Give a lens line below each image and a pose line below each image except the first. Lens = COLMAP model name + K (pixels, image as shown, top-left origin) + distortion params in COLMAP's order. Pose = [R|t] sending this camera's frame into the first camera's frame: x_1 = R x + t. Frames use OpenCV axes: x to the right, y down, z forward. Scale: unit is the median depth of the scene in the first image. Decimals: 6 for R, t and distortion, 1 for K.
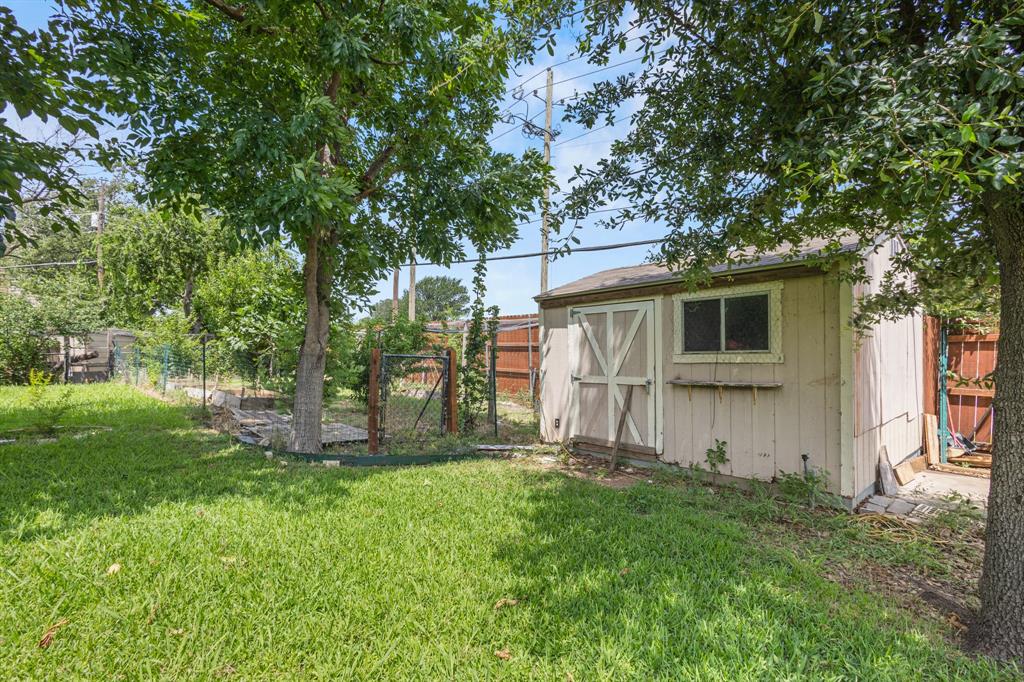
lens RADIAL K [[469.4, 0, 511.1], [0, 469.4, 351.3], [0, 0, 1]] dist [0.013948, 0.000159]
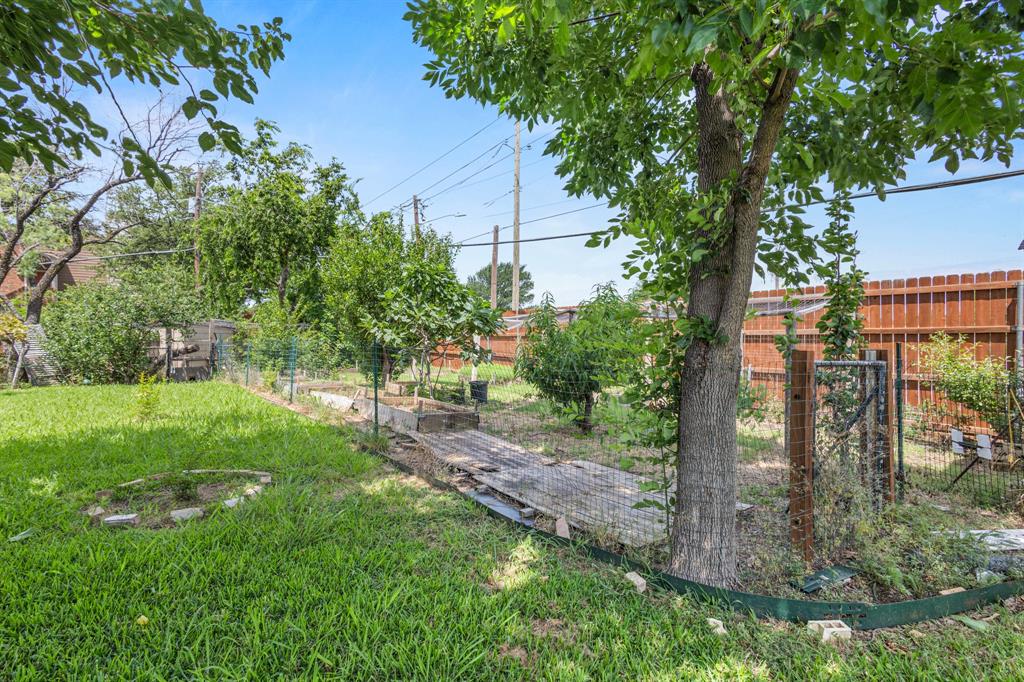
lens RADIAL K [[469.4, 0, 513.8], [0, 469.4, 330.7], [0, 0, 1]] dist [0.013948, 0.000159]
pose [[0.995073, -0.009145, -0.098723, -0.192396], [0.007595, 0.999842, -0.016066, -0.007563], [0.098854, 0.015237, 0.994985, 0.171211]]
